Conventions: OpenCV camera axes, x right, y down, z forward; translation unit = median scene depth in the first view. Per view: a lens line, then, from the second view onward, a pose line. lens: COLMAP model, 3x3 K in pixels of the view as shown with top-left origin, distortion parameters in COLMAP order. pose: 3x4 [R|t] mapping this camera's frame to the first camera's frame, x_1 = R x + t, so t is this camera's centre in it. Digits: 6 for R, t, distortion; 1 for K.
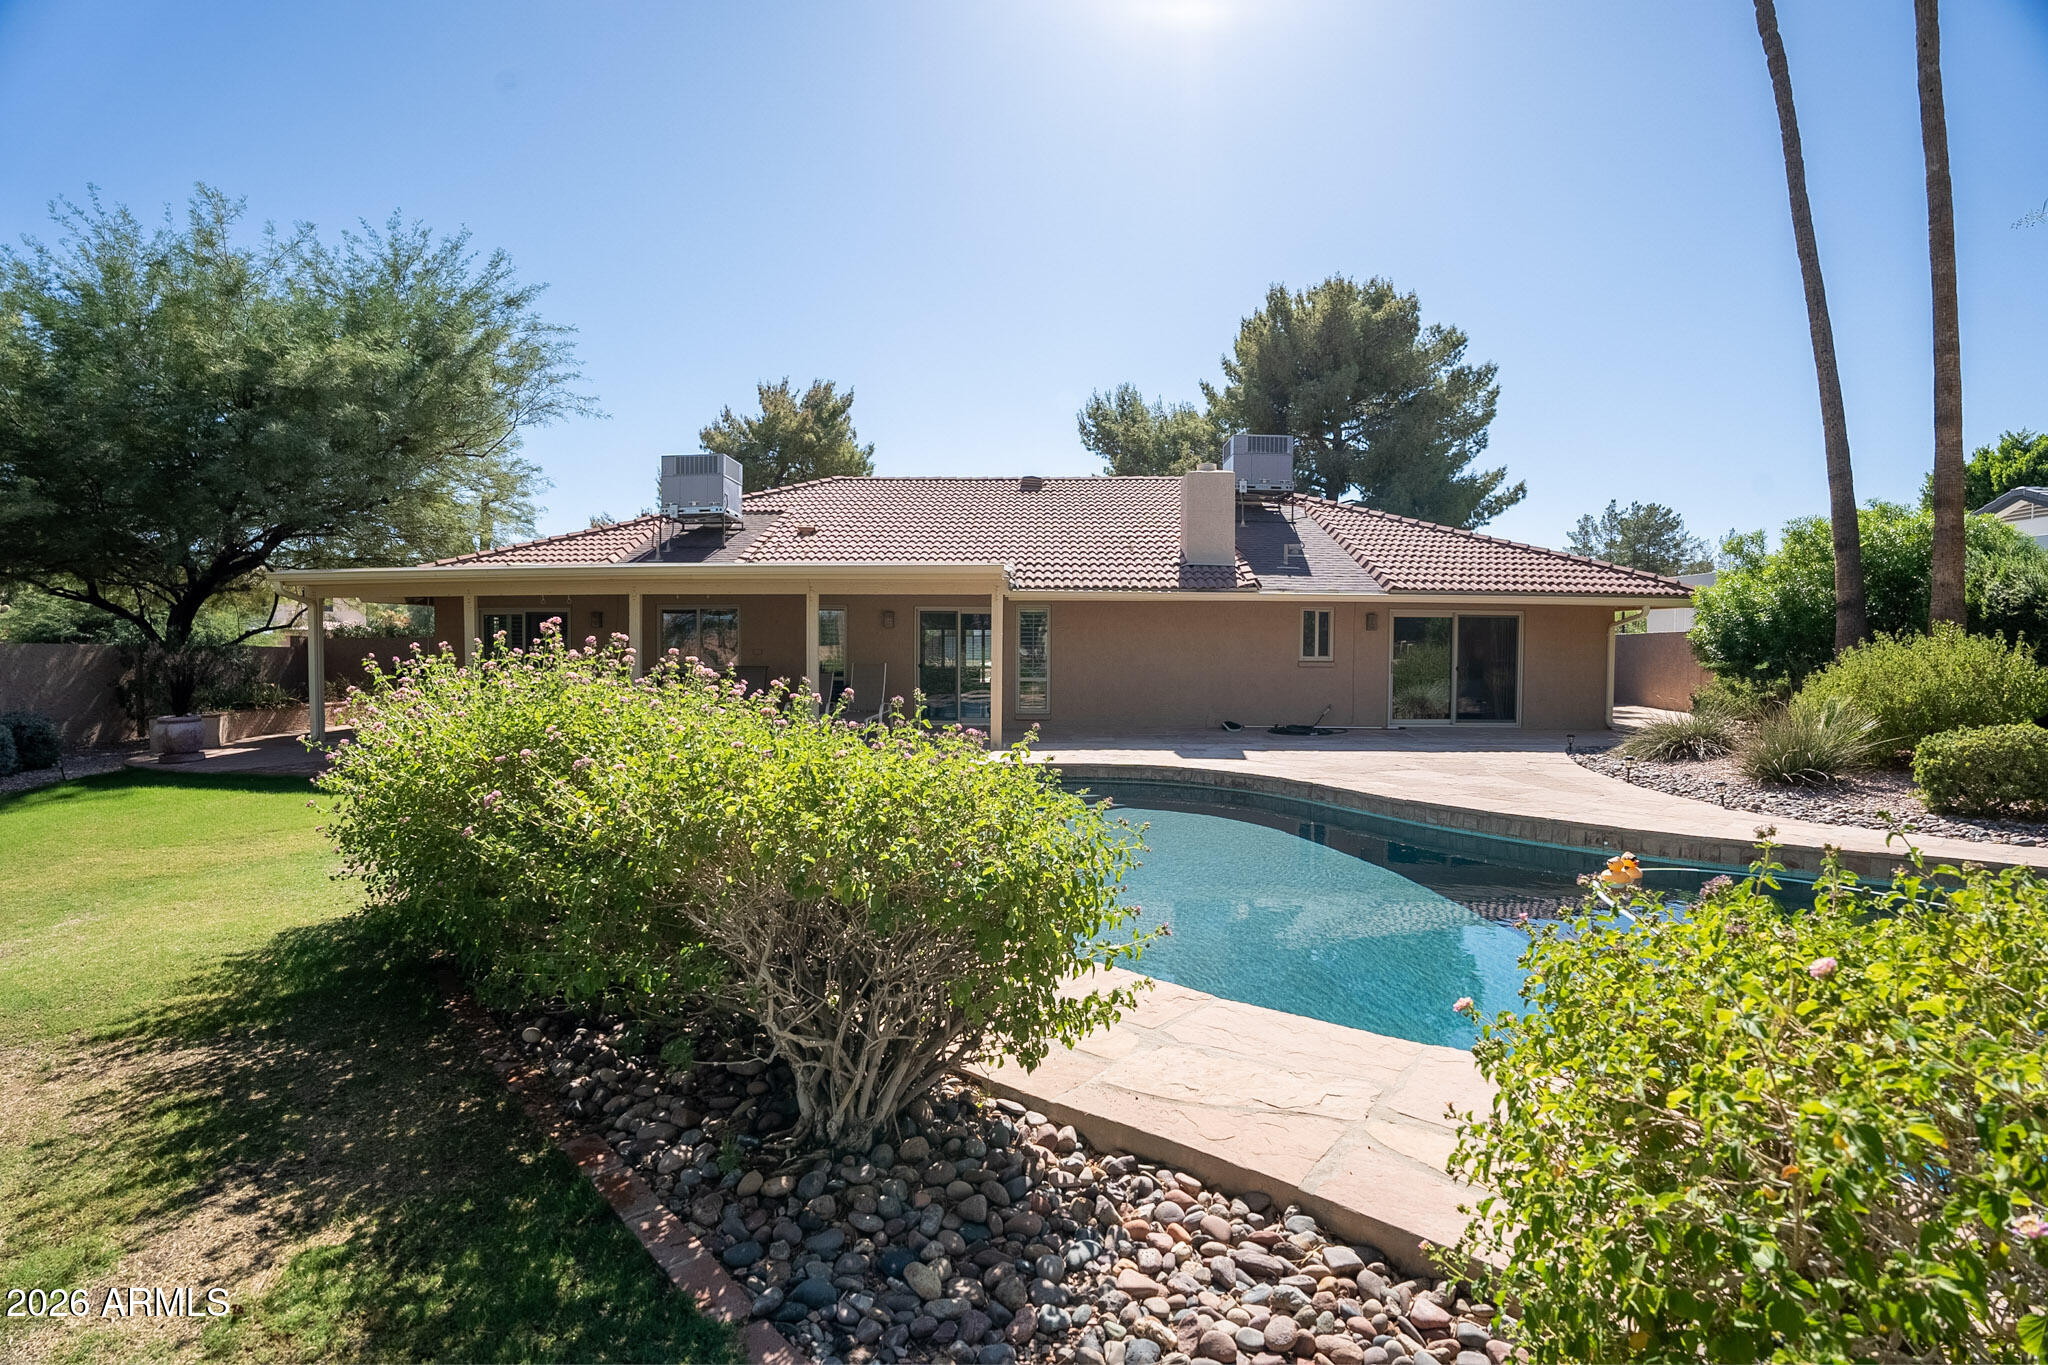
lens RADIAL K [[948.8, 0, 1004.8], [0, 948.8, 683.1], [0, 0, 1]] dist [-0.104233, 0.018162]
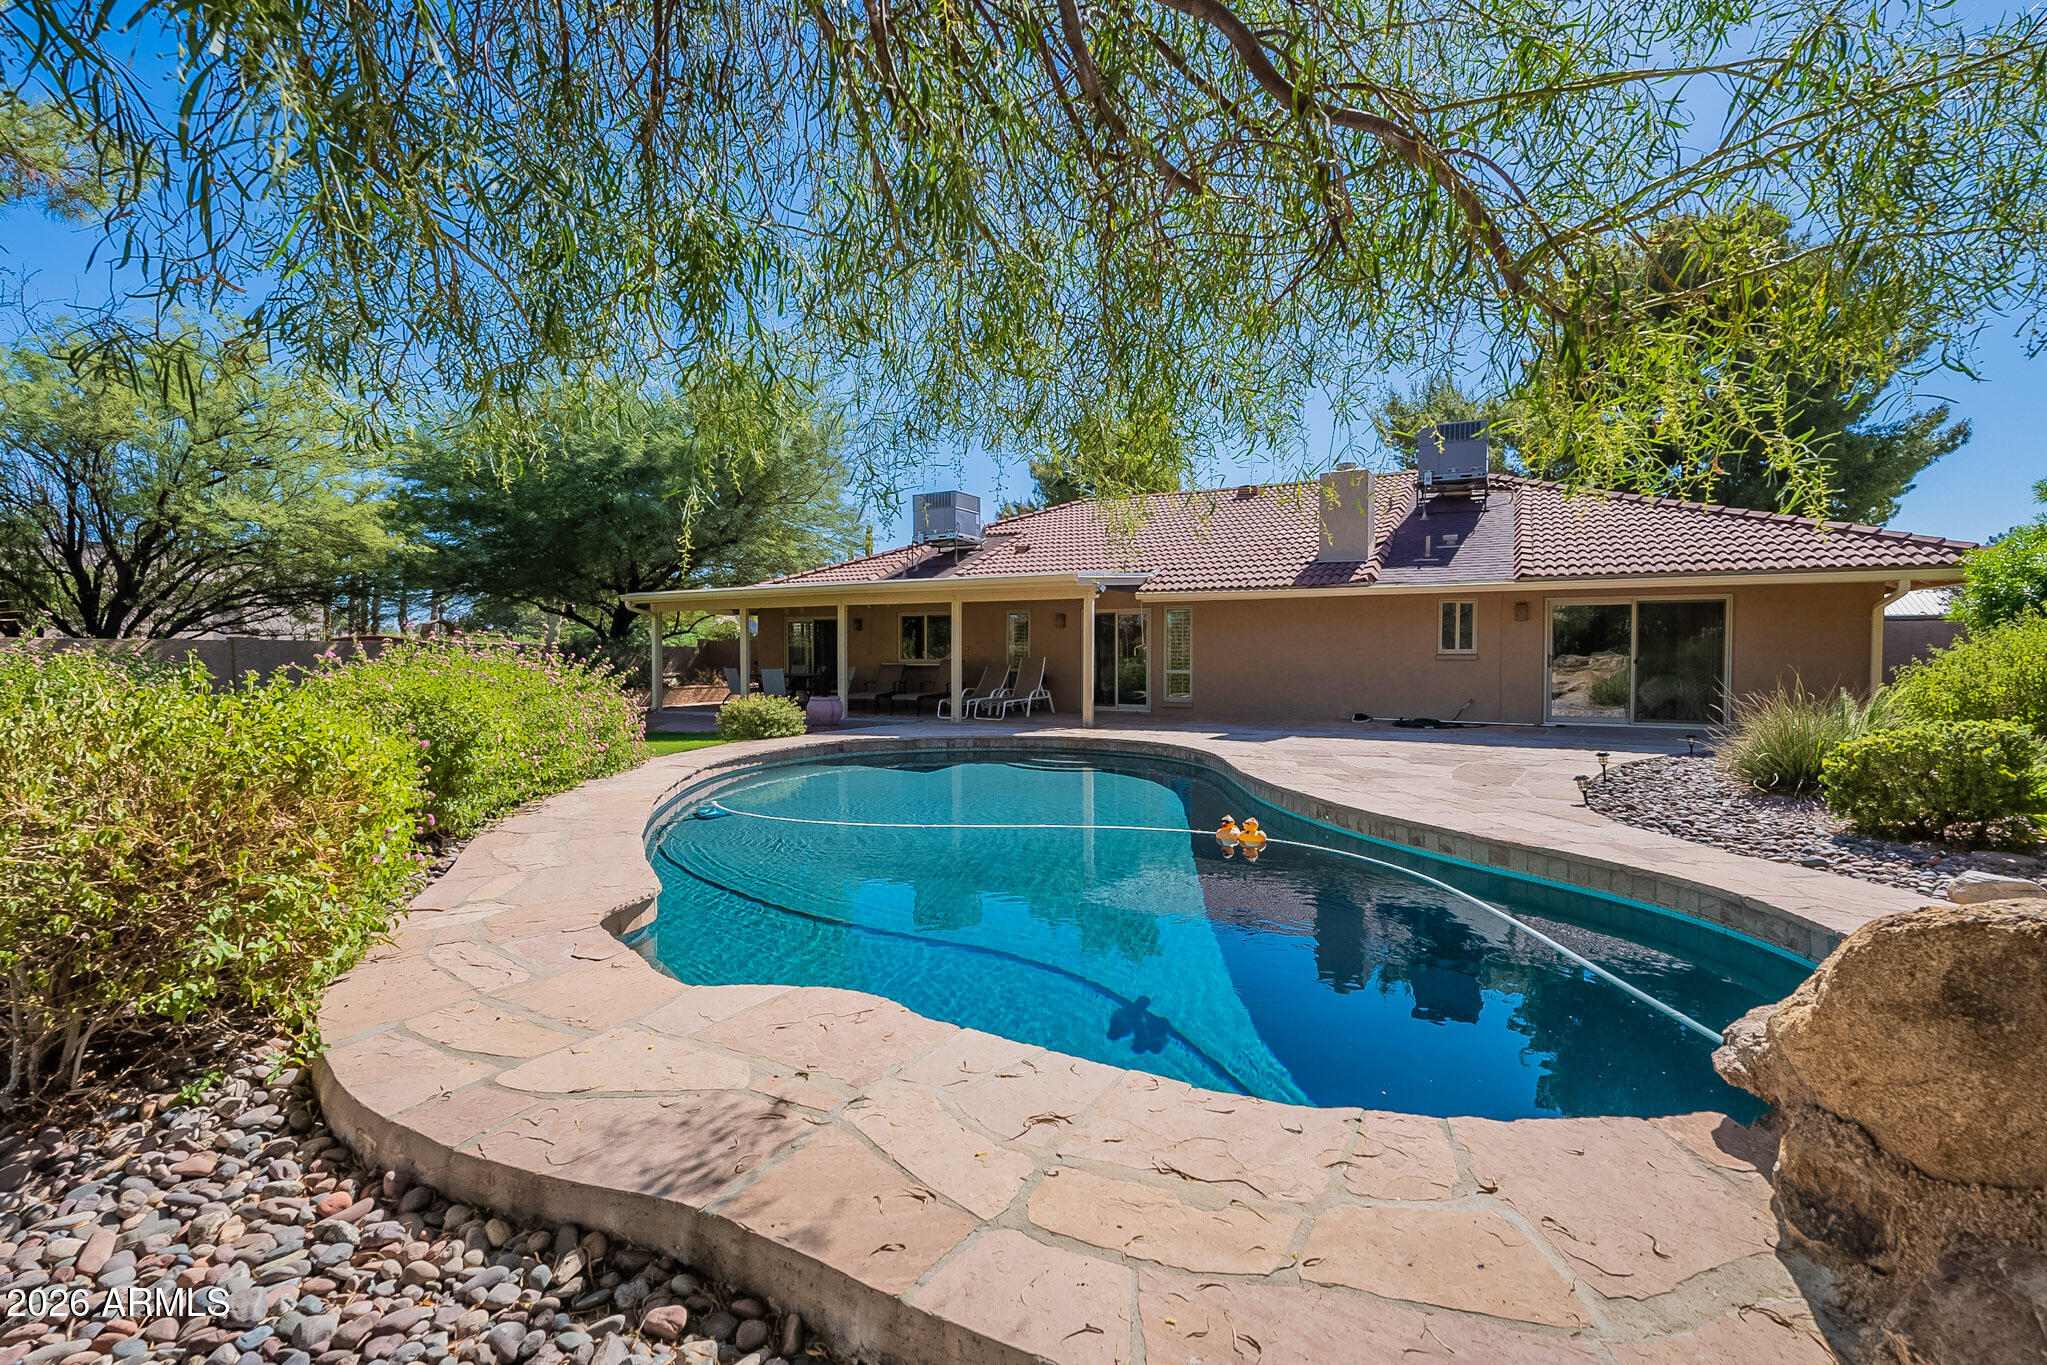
lens RADIAL K [[905.0, 0, 1021.0], [0, 905.0, 670.3], [0, 0, 1]] dist [0.000219, -0.000291]
pose [[0.893508, 0.004730, -0.449022, 0.333852], [-0.011635, 0.999853, -0.012619, 0.009784], [0.448896, 0.016500, 0.893431, -0.039090]]
